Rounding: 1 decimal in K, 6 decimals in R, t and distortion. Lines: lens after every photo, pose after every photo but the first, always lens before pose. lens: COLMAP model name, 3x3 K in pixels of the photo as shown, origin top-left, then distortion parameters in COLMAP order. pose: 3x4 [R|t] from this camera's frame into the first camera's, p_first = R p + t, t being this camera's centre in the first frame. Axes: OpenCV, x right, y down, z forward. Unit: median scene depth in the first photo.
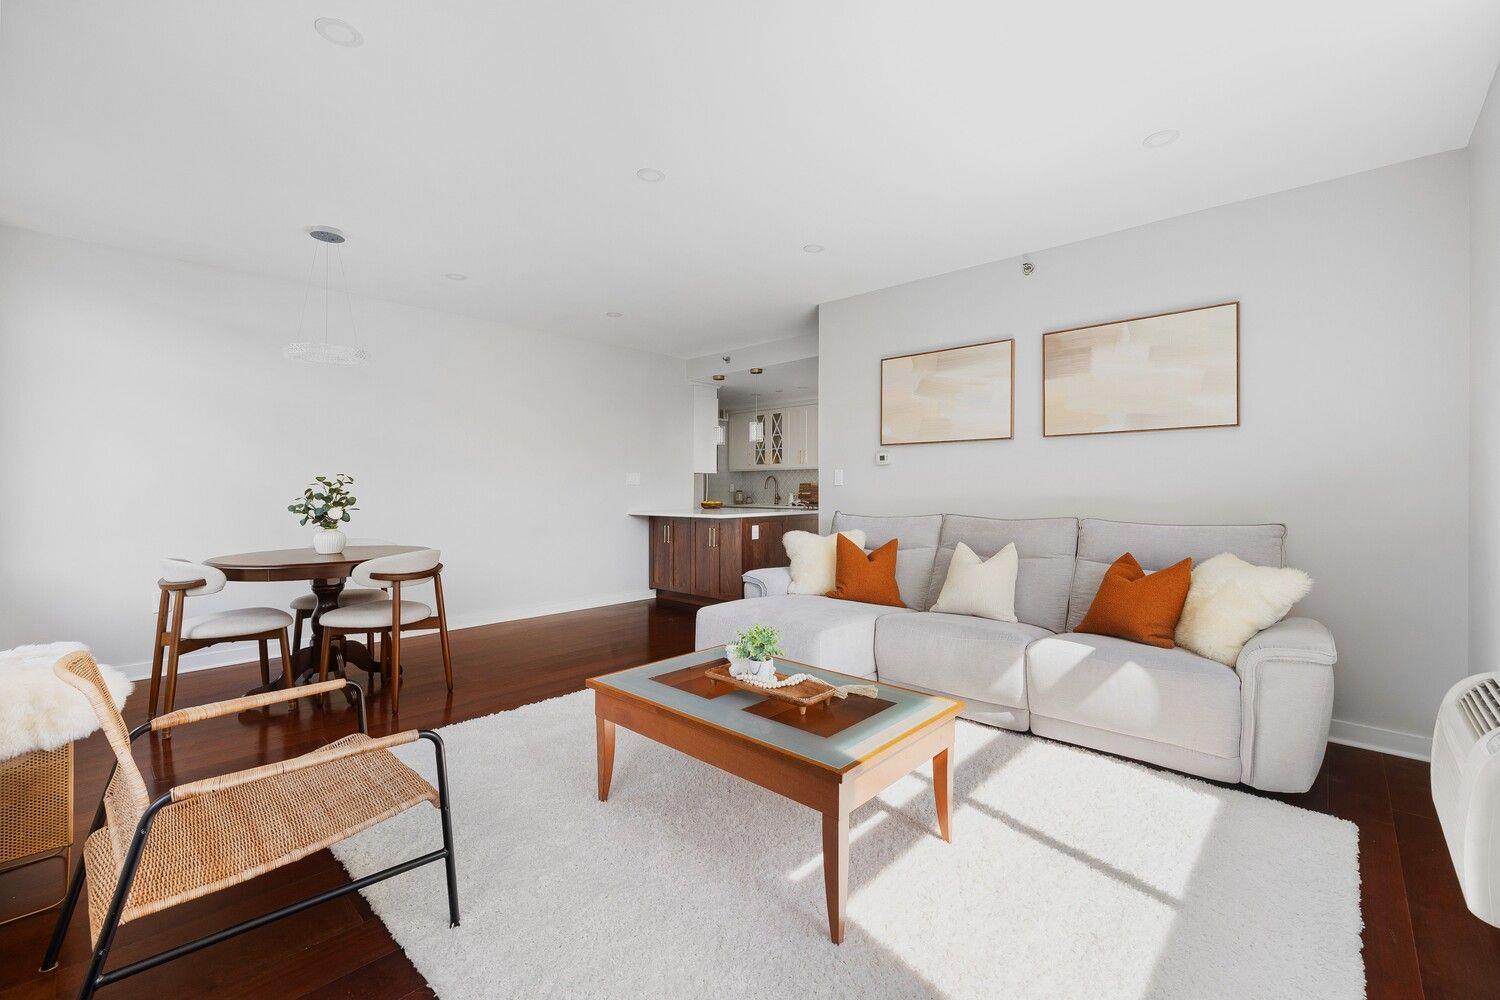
lens RADIAL K [[629.6, 0, 749.8], [0, 629.6, 491.2], [0, 0, 1]] dist [0.000372, -0.000035]
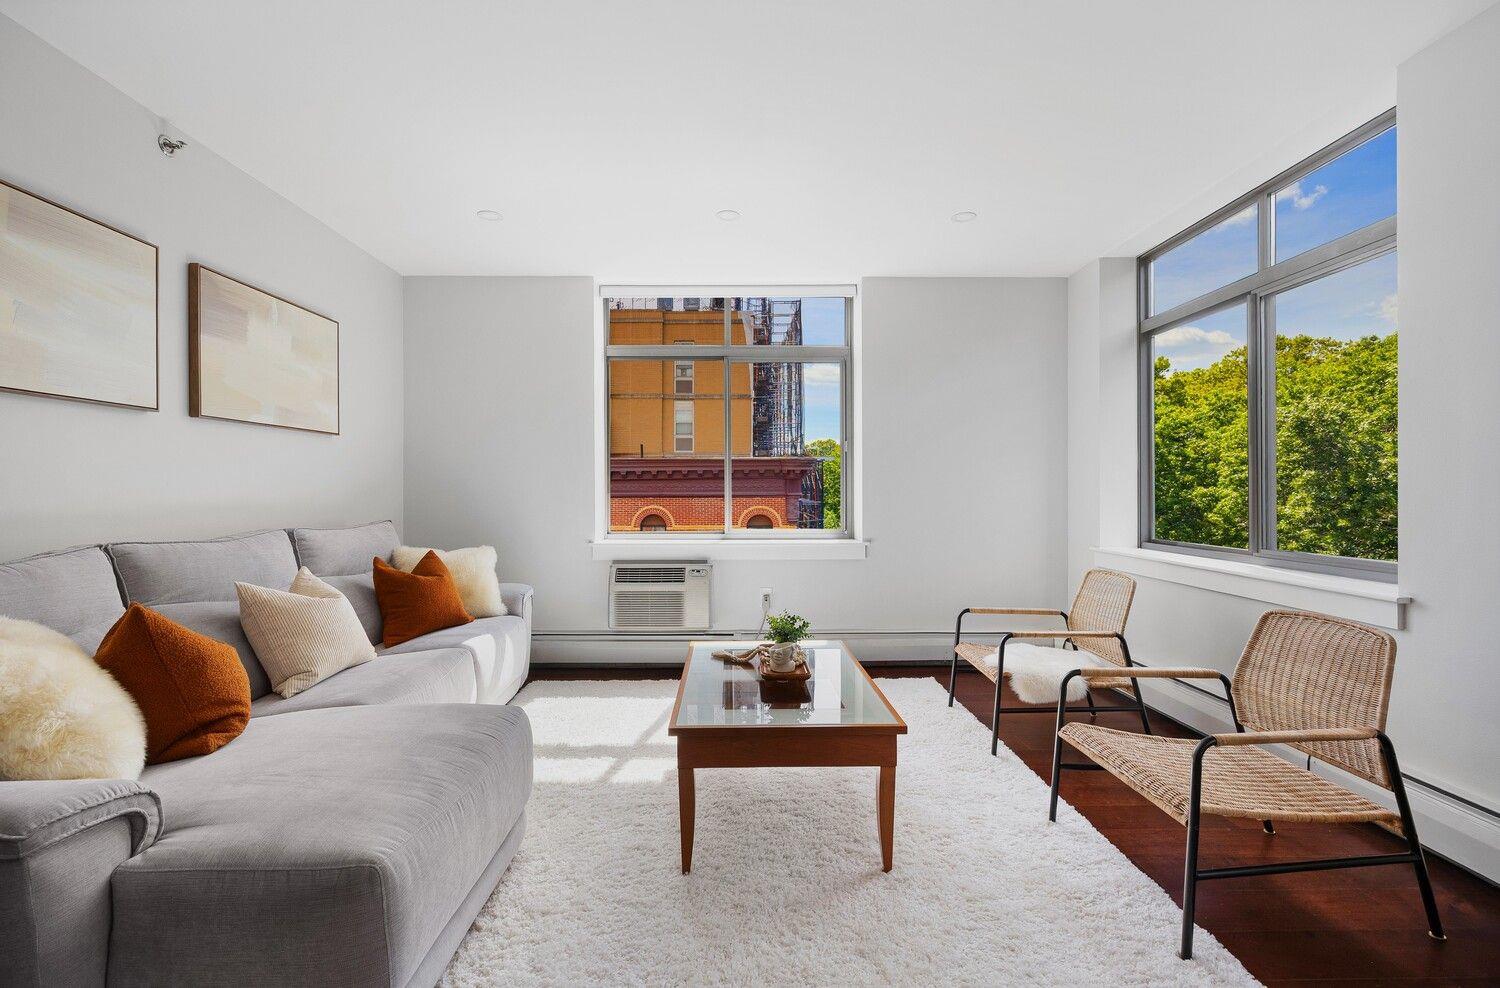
lens RADIAL K [[629.5, 0, 750.0], [0, 629.5, 494.0], [0, 0, 1]] dist [0.001713, 0.000006]
pose [[-0.696097, -0.001660, 0.717946, -0.466811], [0.004084, 0.999972, 0.006272, -0.004237], [-0.717936, 0.007298, -0.696071, 1.125023]]
